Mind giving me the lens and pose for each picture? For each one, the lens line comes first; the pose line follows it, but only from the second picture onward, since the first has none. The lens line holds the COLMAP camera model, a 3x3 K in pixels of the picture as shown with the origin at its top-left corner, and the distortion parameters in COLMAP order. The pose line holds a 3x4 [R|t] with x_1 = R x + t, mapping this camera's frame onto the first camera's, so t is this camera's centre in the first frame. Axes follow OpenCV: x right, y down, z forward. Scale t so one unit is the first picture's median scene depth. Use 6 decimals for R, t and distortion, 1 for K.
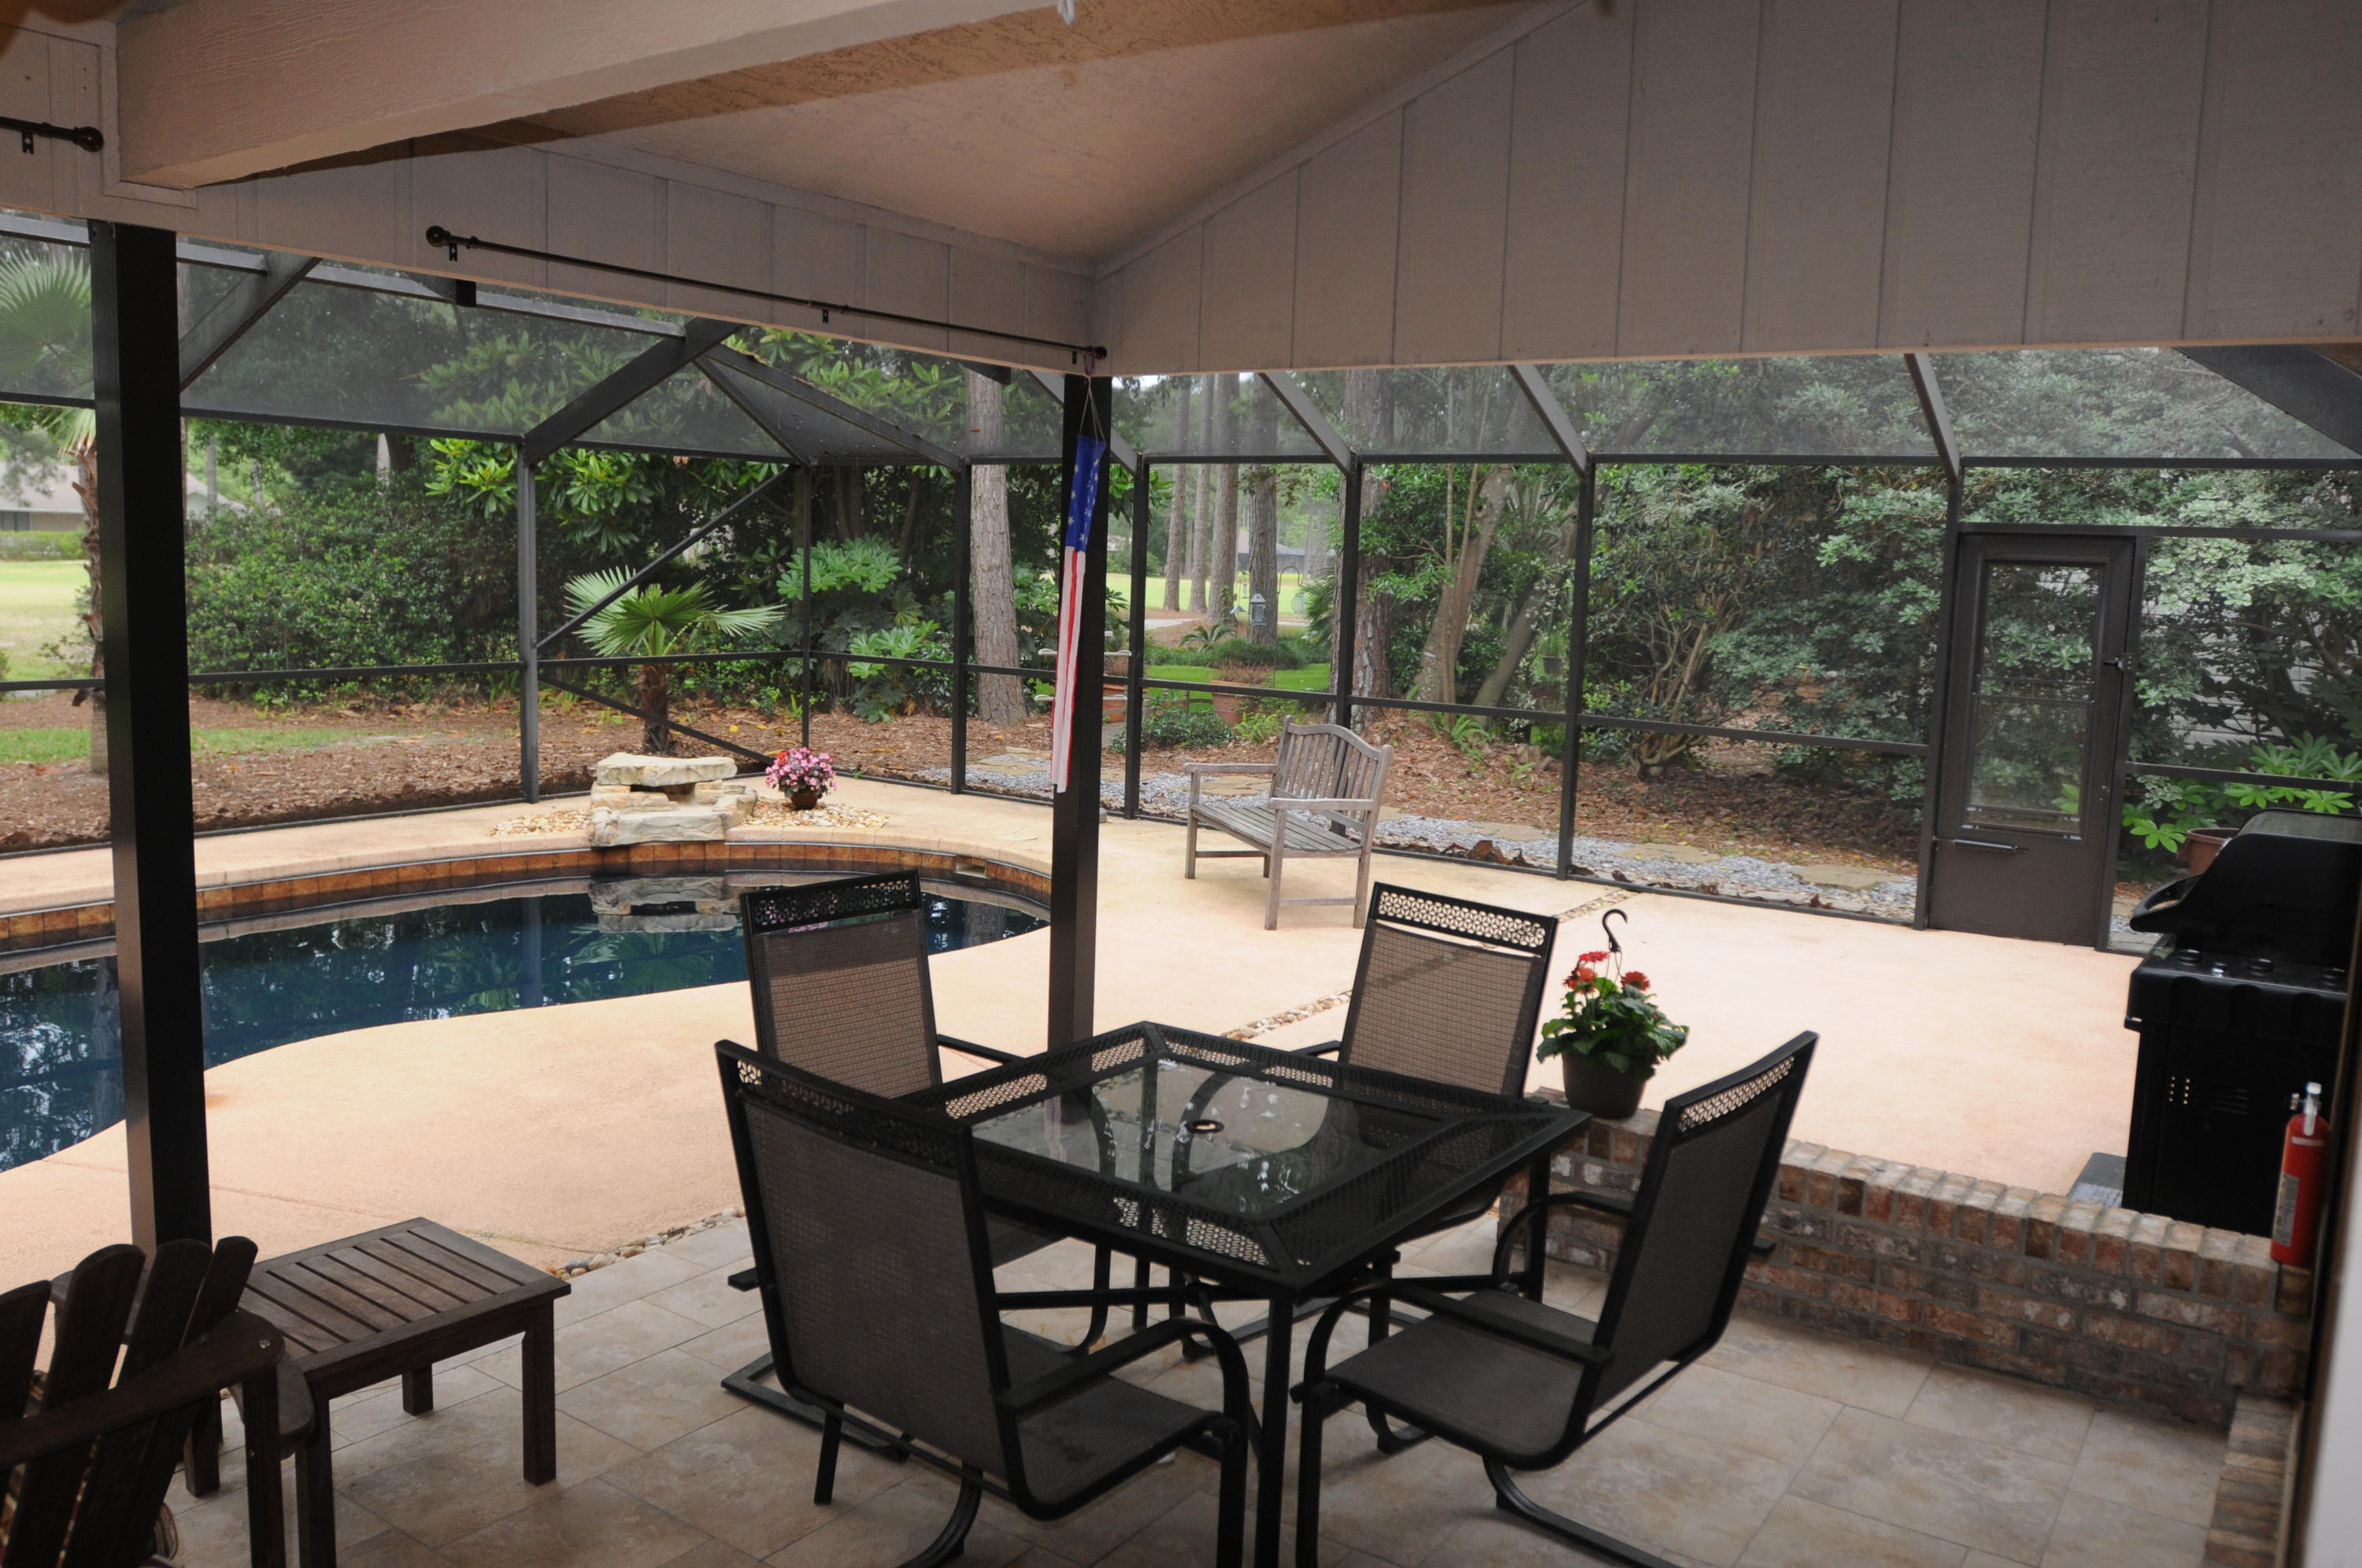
lens RADIAL K [[1740.5, 0, 1183.0], [0, 1740.5, 773.1], [0, 0, 1]] dist [-0.081109, 0.045531]
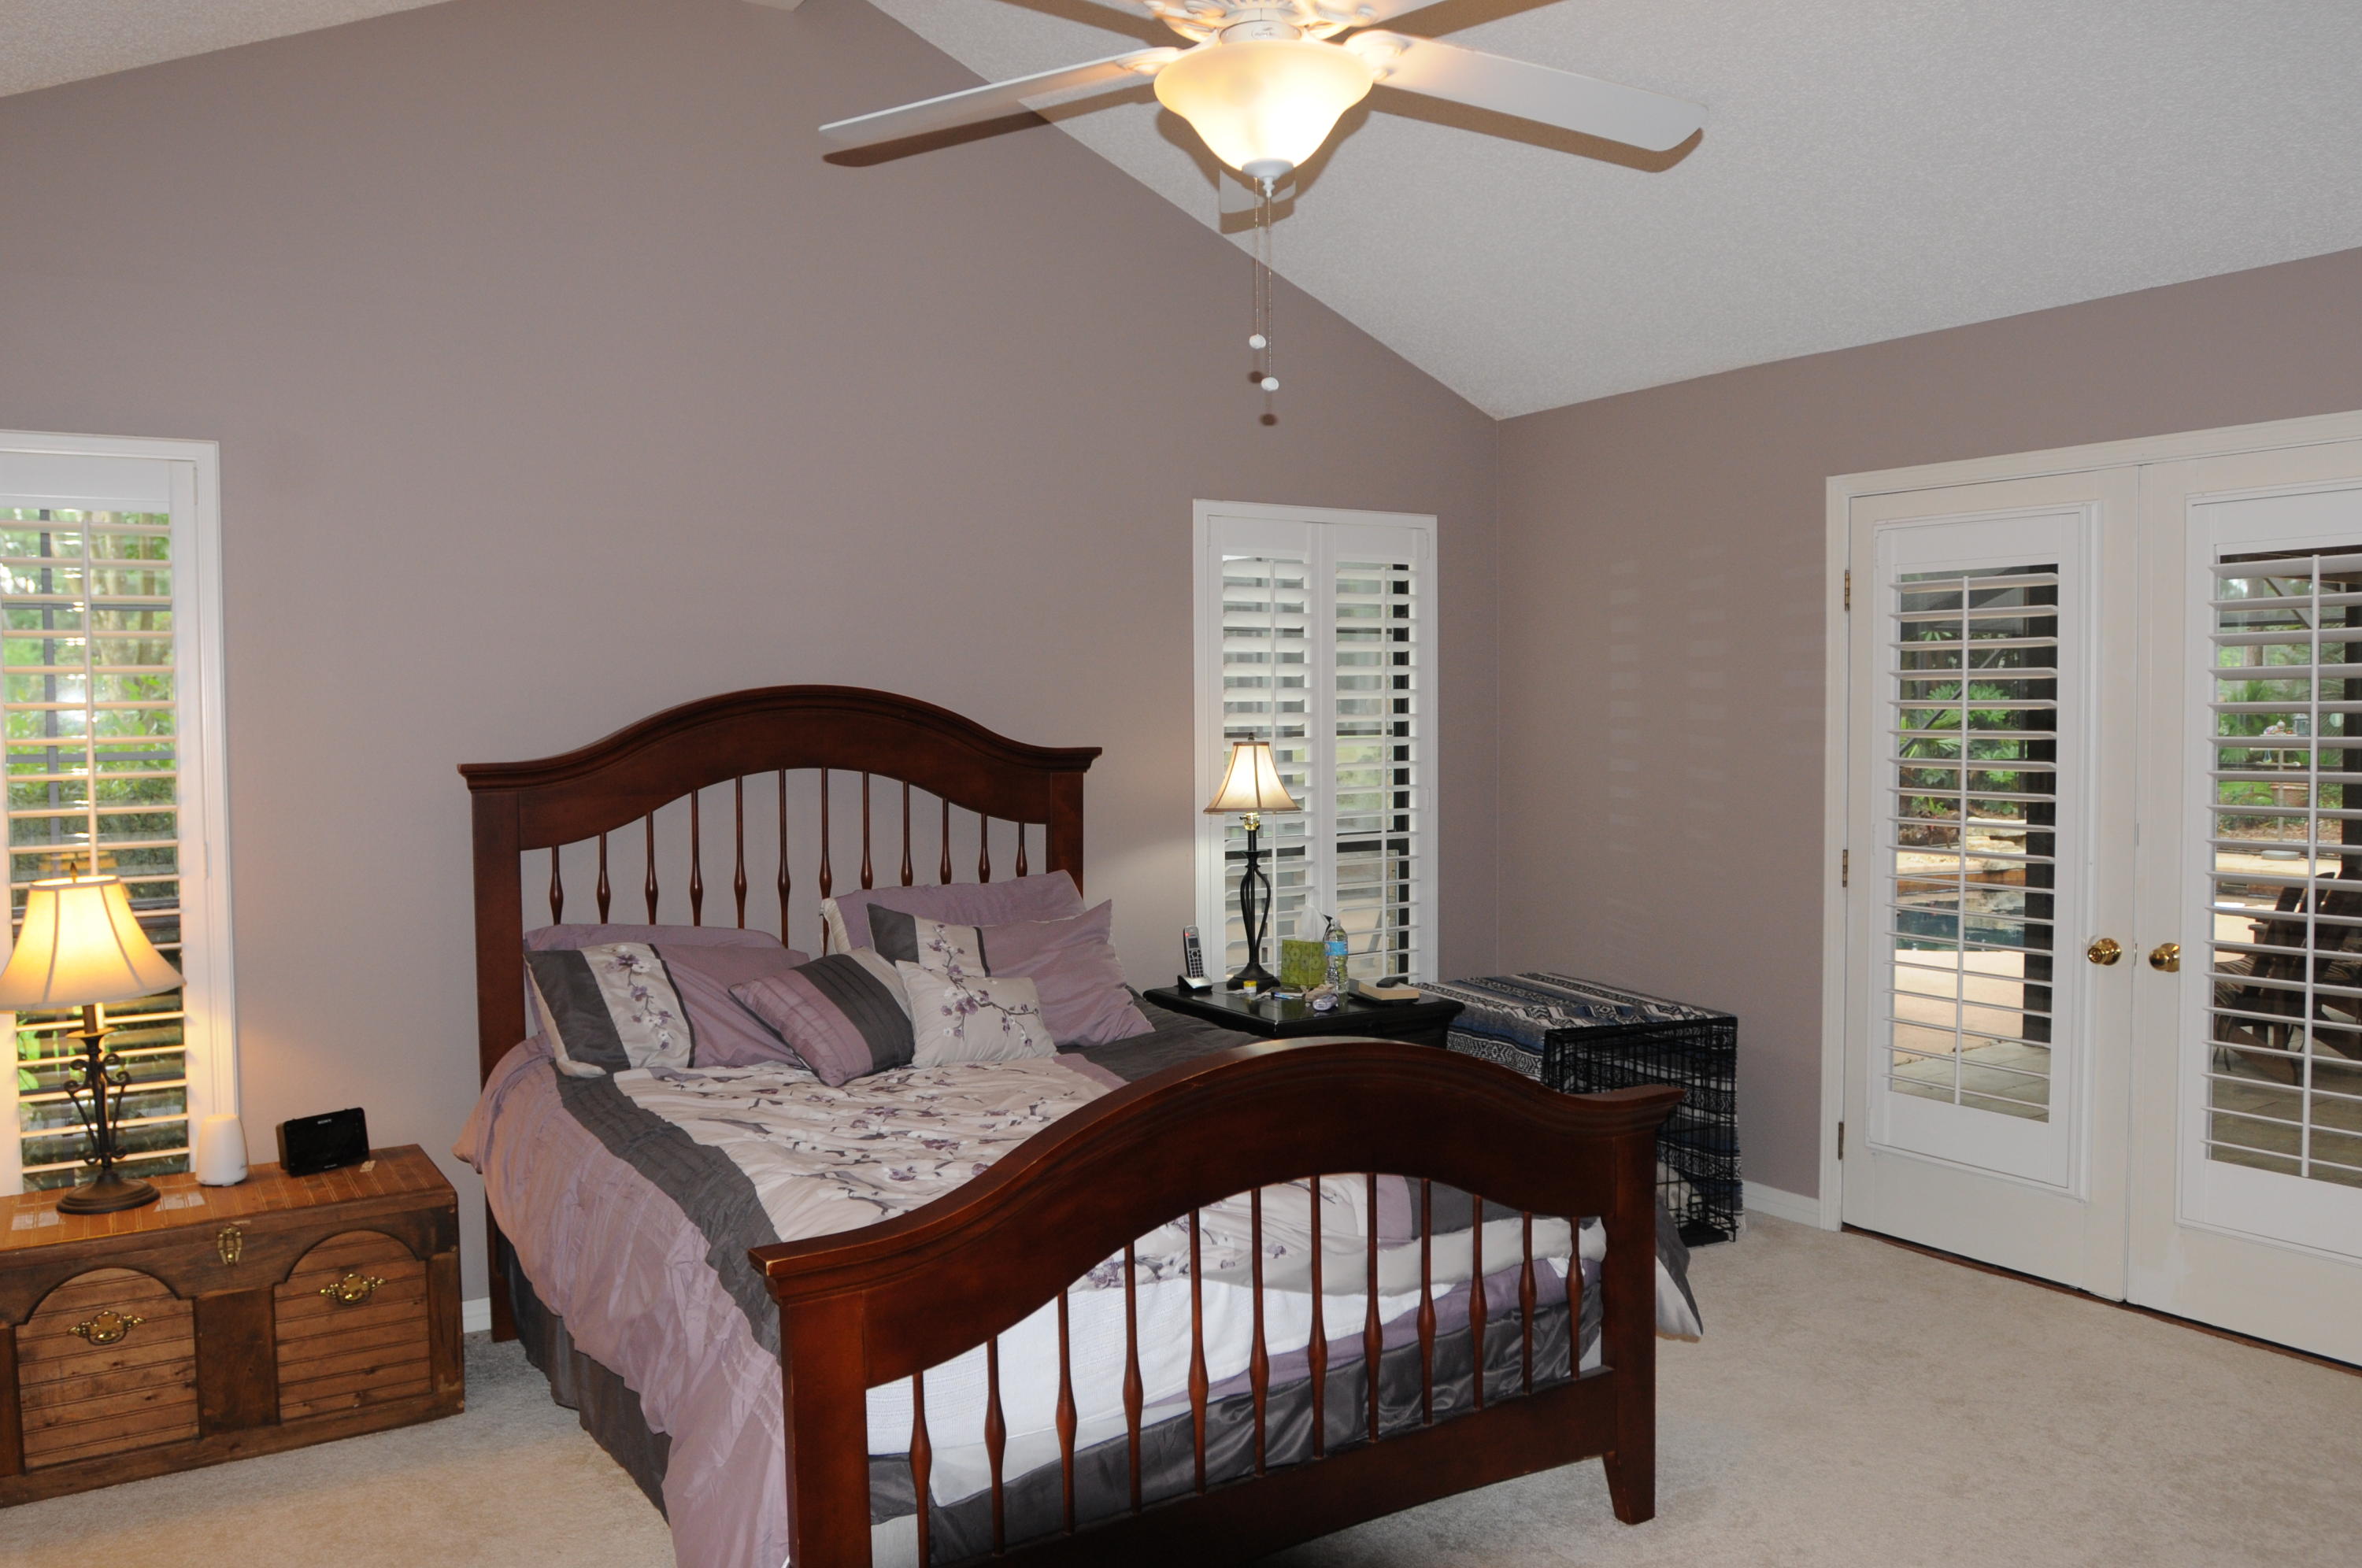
lens RADIAL K [[1740.5, 0, 1183.0], [0, 1740.5, 773.1], [0, 0, 1]] dist [-0.081109, 0.045531]
pose [[0.925806, -0.027377, -0.377006, -0.407891], [-0.005533, 0.996285, -0.085936, 0.090052], [0.377958, 0.081646, 0.922216, -0.772280]]
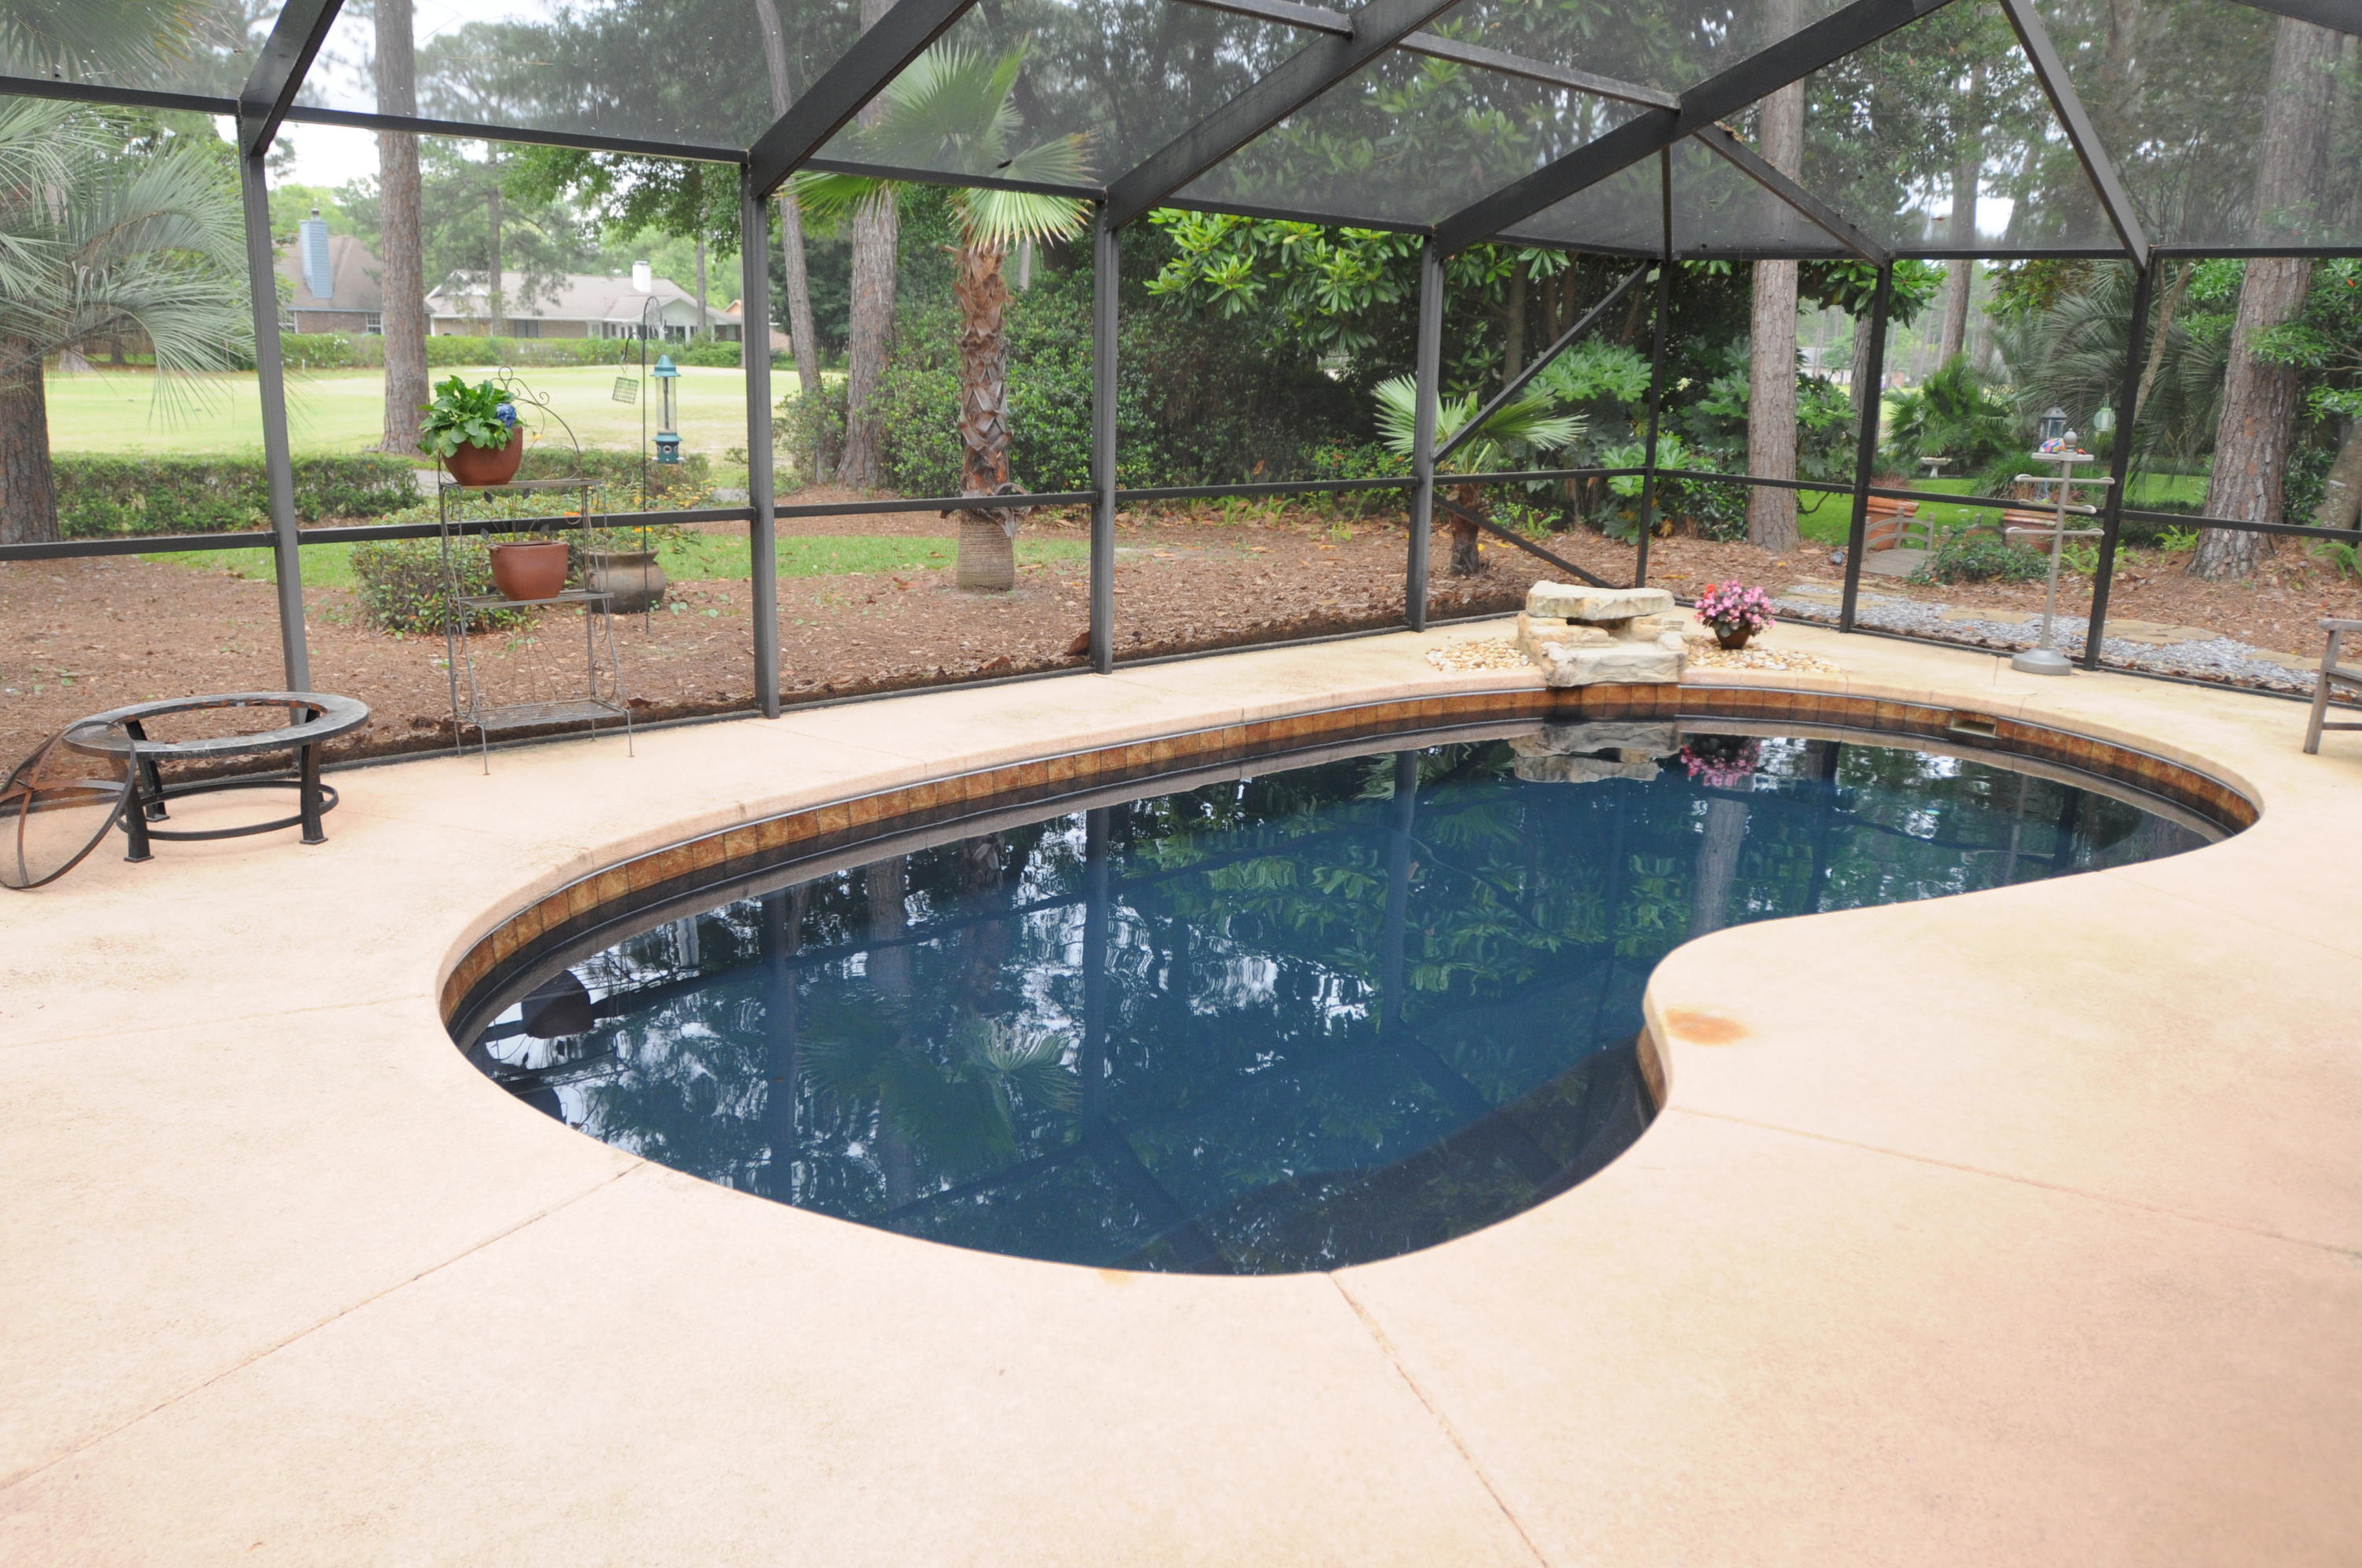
lens RADIAL K [[1740.5, 0, 1183.0], [0, 1740.5, 773.1], [0, 0, 1]] dist [-0.081109, 0.045531]
pose [[0.975173, 0.045941, -0.216628, -0.311324], [-0.021671, 0.993347, 0.113106, -0.010537], [0.220383, -0.105603, 0.969680, 0.061574]]
